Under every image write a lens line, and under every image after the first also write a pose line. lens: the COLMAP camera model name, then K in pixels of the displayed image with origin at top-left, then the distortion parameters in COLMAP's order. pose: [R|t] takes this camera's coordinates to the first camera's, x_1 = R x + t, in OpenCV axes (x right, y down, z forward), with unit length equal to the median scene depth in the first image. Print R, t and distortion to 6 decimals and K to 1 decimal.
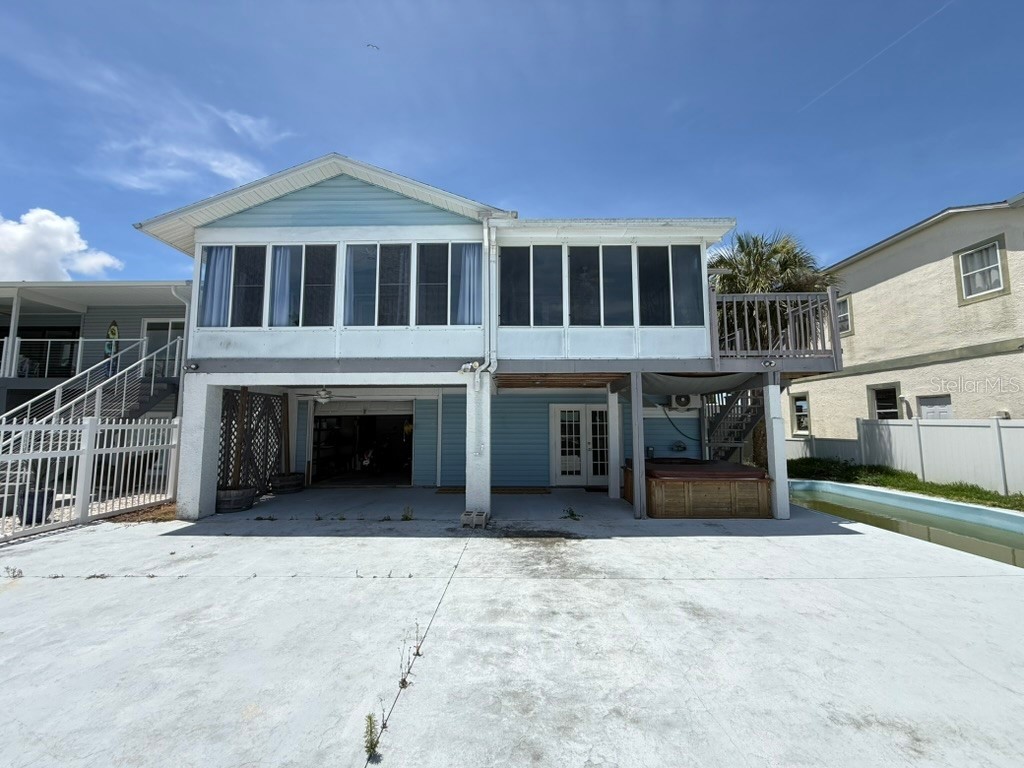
lens RADIAL K [[401.9, 0, 511.4], [0, 401.9, 378.7], [0, 0, 1]] dist [0.000027, 0.000324]
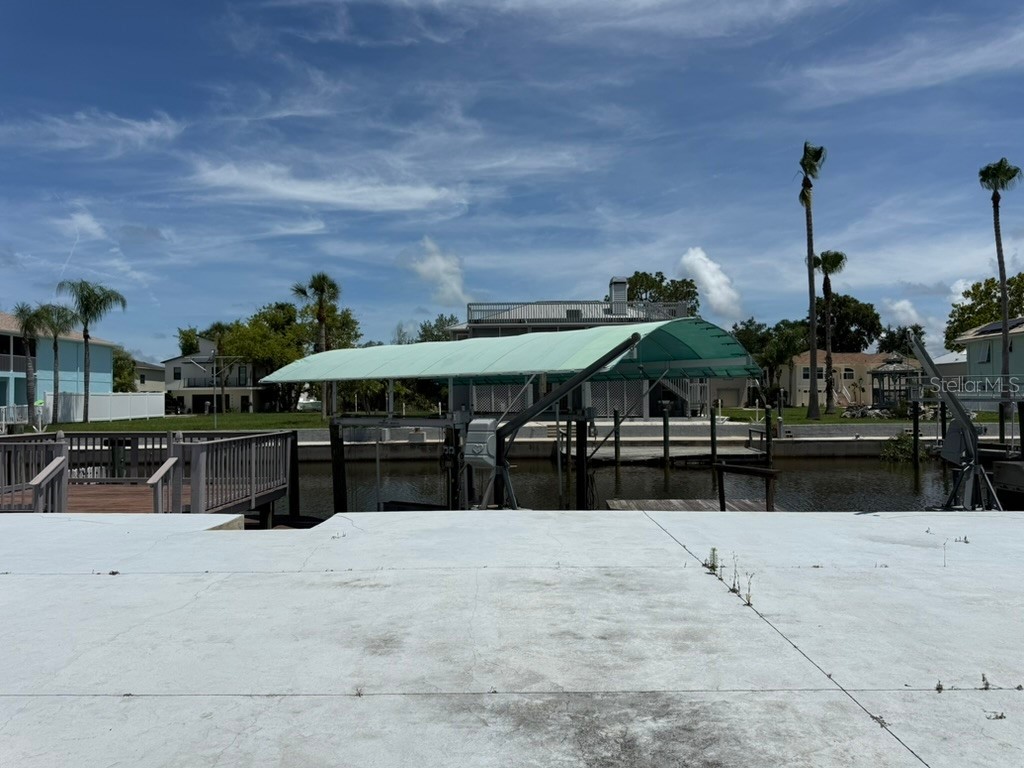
lens RADIAL K [[711.7, 0, 510.1], [0, 711.7, 383.2], [0, 0, 1]] dist [0.053715, -0.057648]
pose [[-0.999928, 0.009699, -0.007130, 0.220160], [0.010550, 0.991331, -0.130966, 0.268651], [0.005798, -0.131032, -0.991361, 1.855420]]
